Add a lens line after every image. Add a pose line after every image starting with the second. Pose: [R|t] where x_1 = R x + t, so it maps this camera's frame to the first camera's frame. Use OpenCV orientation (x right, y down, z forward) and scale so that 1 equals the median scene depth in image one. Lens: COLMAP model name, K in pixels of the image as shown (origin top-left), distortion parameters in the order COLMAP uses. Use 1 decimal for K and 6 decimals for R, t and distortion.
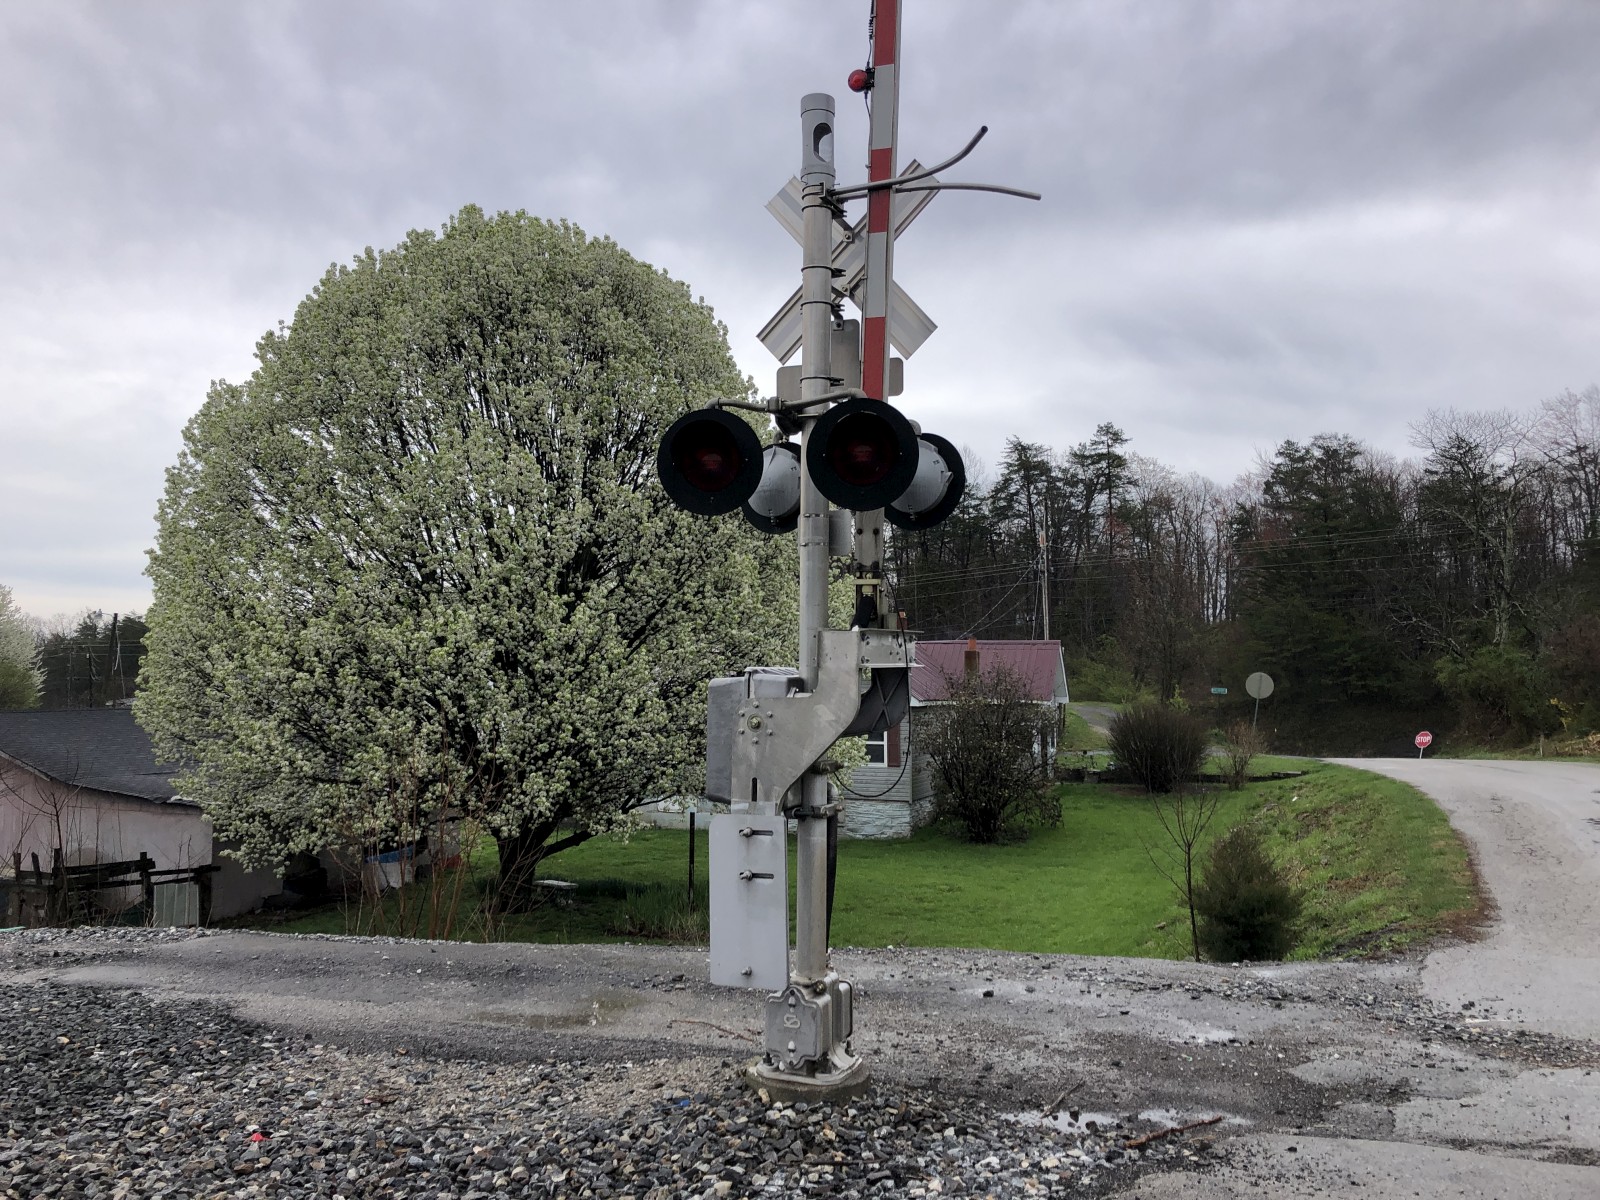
lens RADIAL K [[1404.7, 0, 769.8], [0, 1404.7, 610.8], [0, 0, 1]] dist [0.126197, 0.001470]
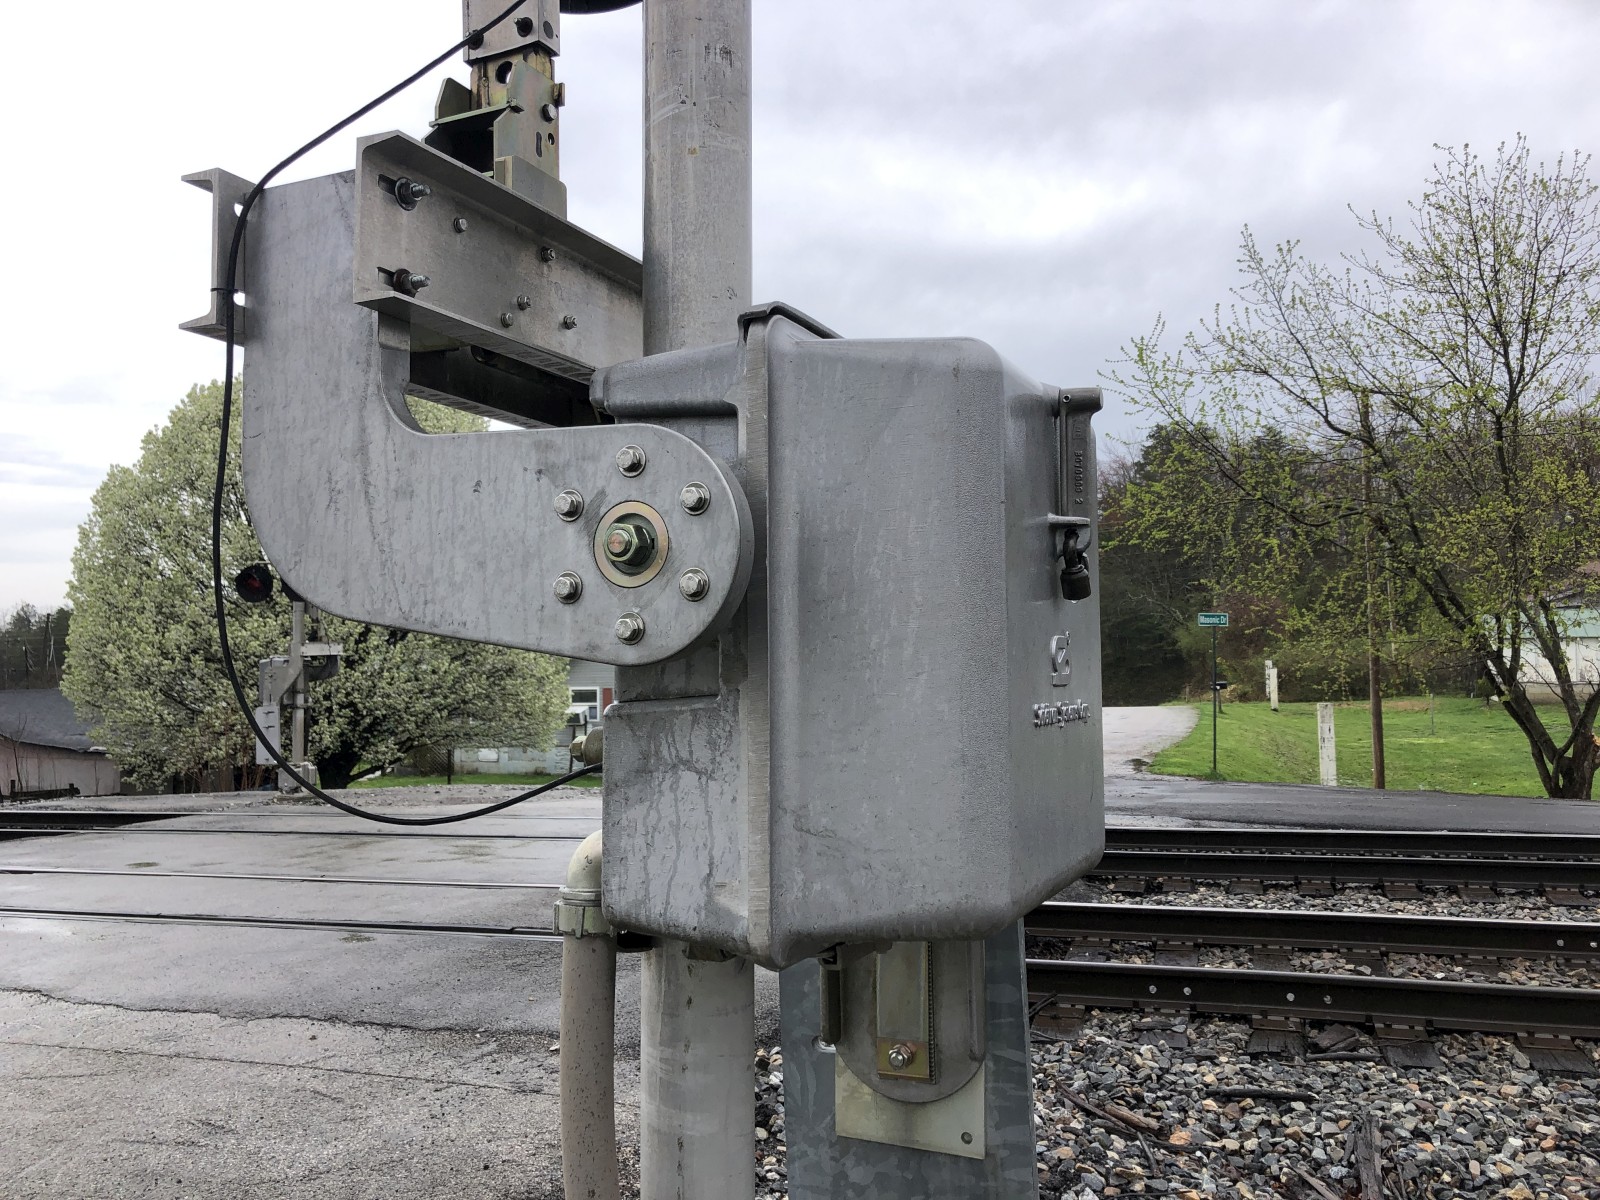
lens RADIAL K [[1297.7, 0, 798.4], [0, 1297.7, 601.9], [0, 0, 1]] dist [0.015697, 0.004168]
pose [[0.995491, -0.016881, 0.093339, 0.206748], [0.016232, 0.999838, 0.007716, -0.018504], [-0.093454, -0.006166, 0.995605, -0.443614]]
